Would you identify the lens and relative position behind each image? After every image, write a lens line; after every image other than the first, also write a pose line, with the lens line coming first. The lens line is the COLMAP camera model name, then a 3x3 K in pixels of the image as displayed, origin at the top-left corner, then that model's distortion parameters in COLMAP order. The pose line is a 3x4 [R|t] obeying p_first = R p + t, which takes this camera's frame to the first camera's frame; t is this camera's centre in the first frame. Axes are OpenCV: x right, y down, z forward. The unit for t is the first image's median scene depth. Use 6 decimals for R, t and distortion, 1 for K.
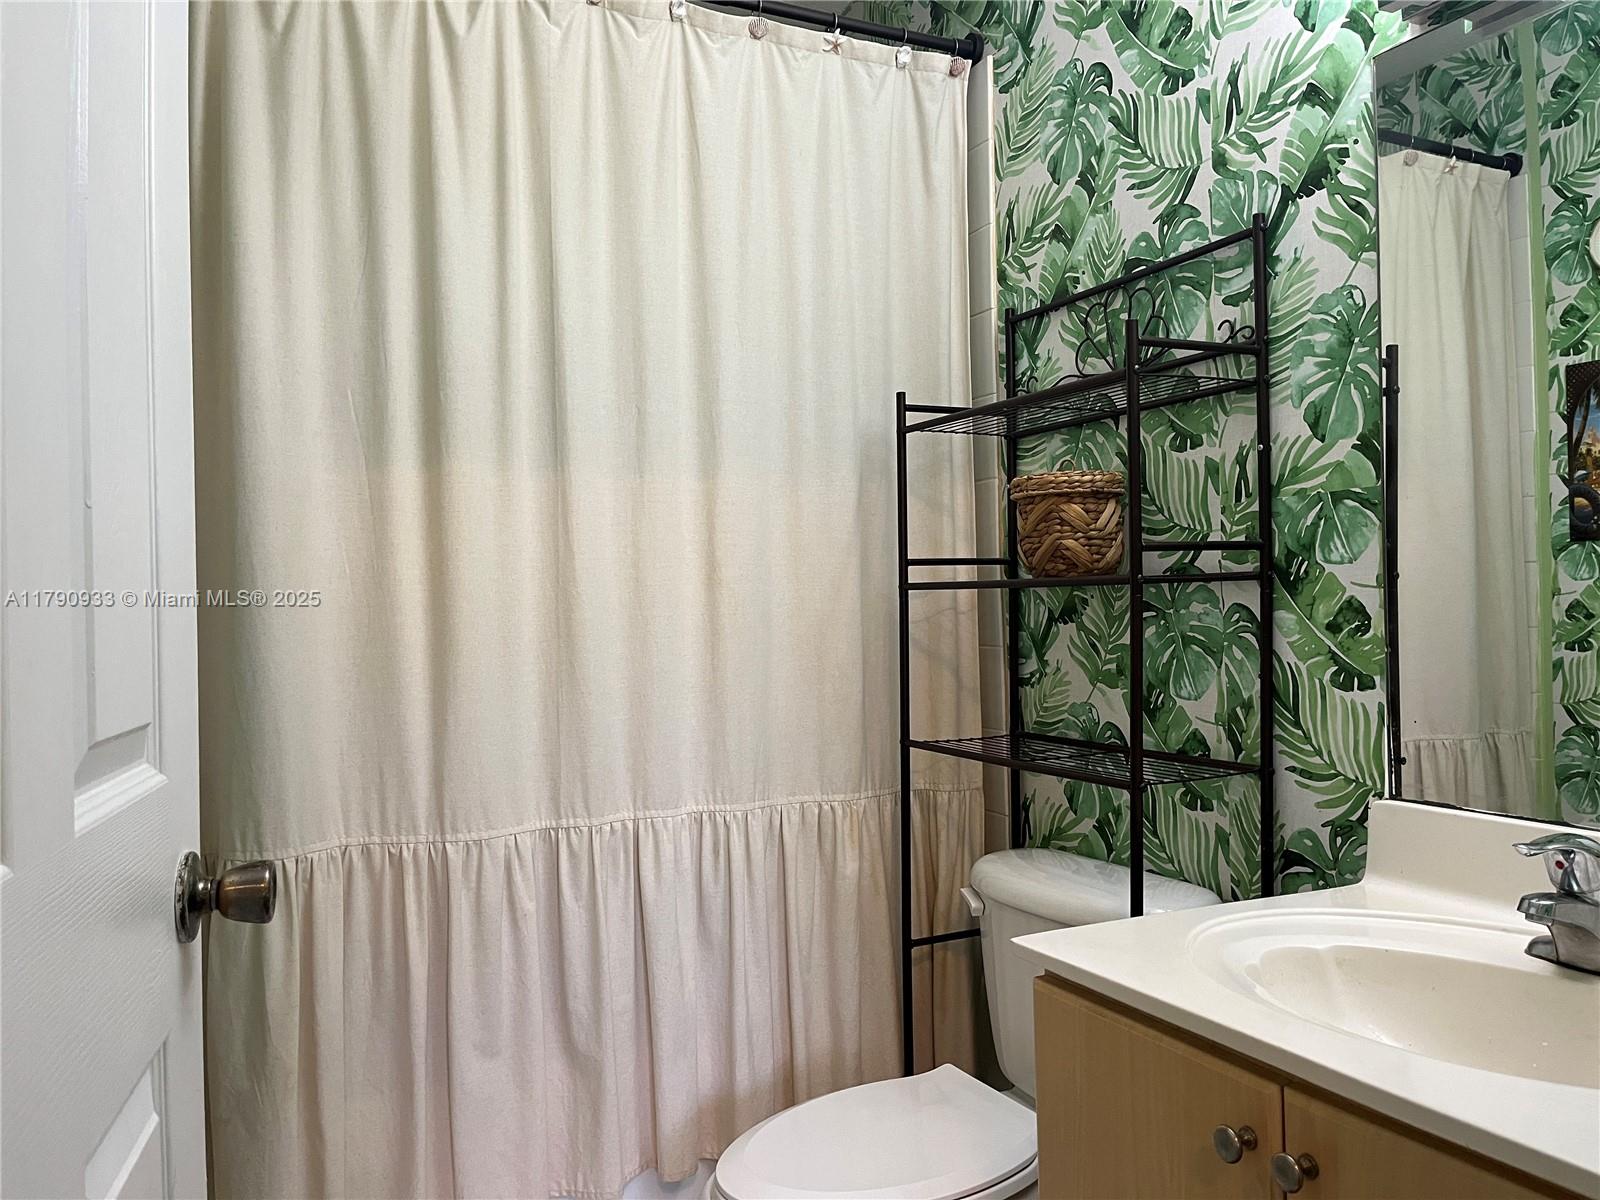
lens RADIAL K [[1210.6, 0, 799.9], [0, 1210.6, 597.7], [0, 0, 1]] dist [0.073239, -0.077694]
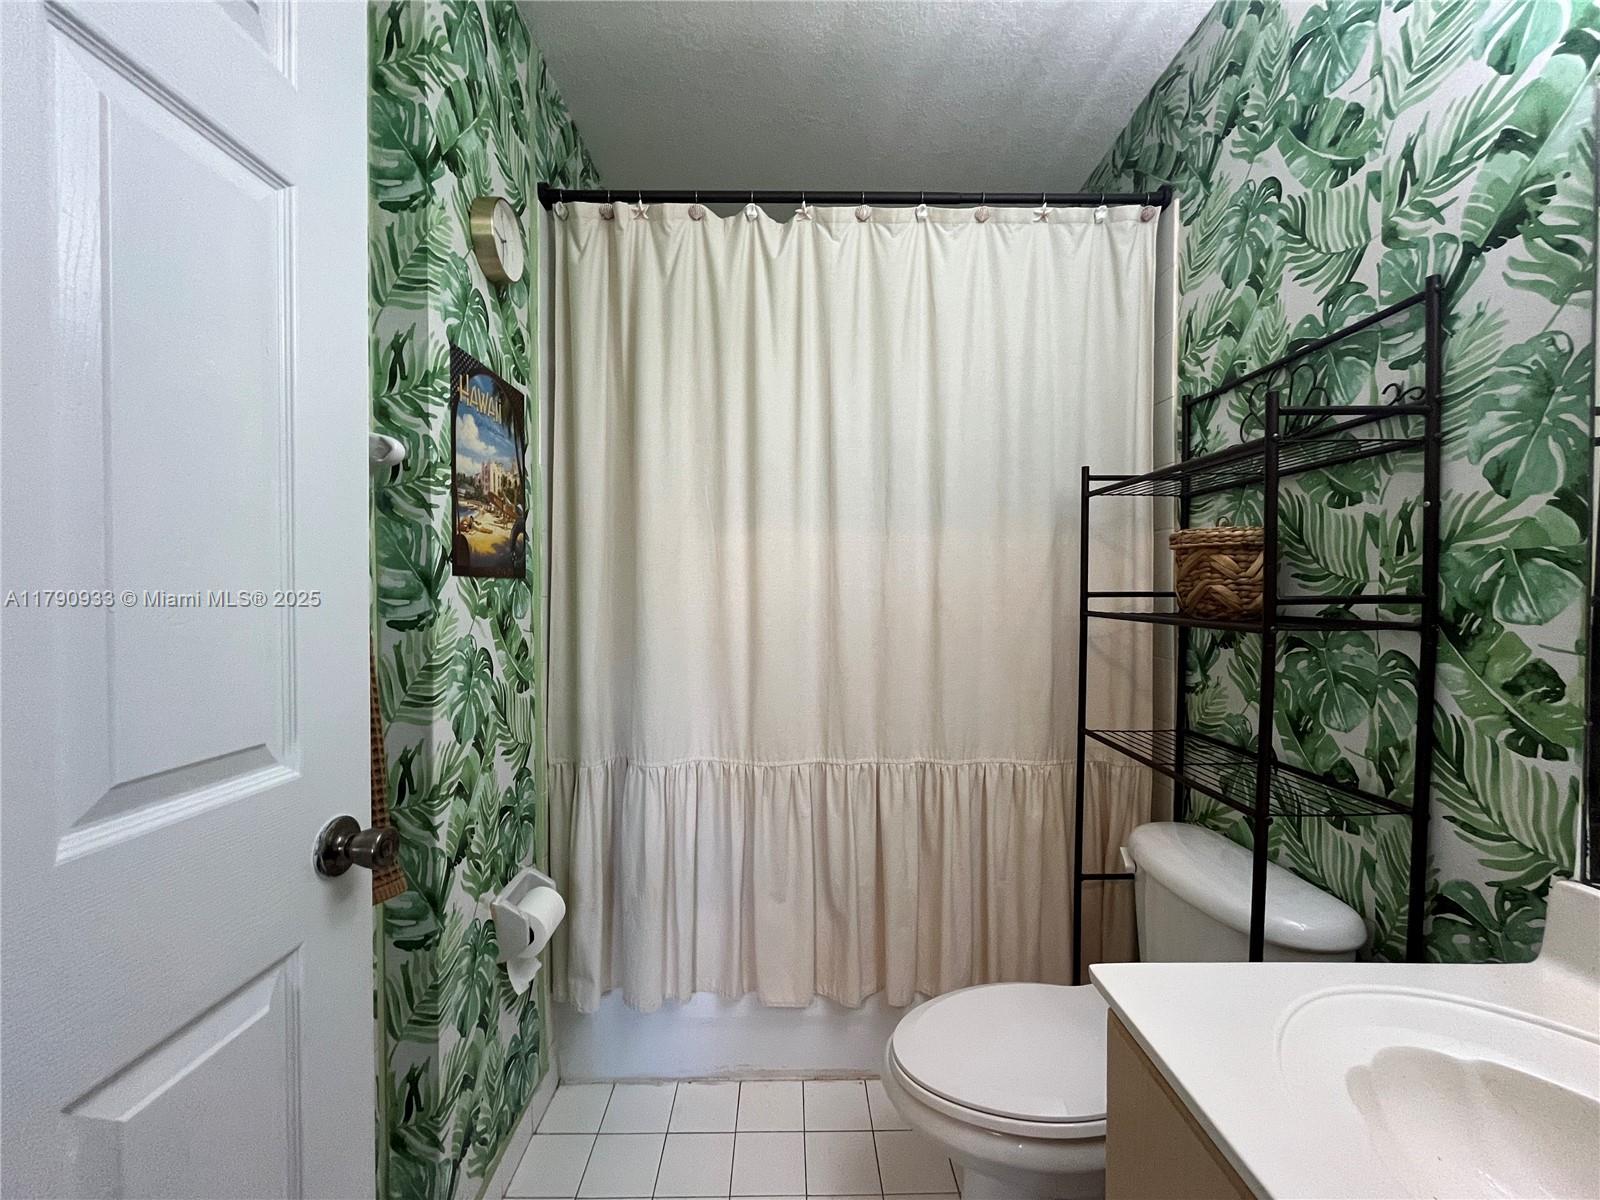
lens RADIAL K [[653.3, 0, 796.3], [0, 653.3, 600.0], [0, 0, 1]] dist [-0.000136, 0.000764]
pose [[0.902431, 0.028745, -0.429875, 0.123300], [-0.017307, 0.999385, 0.030495, -0.045070], [0.430487, -0.020079, 0.902373, 0.246230]]
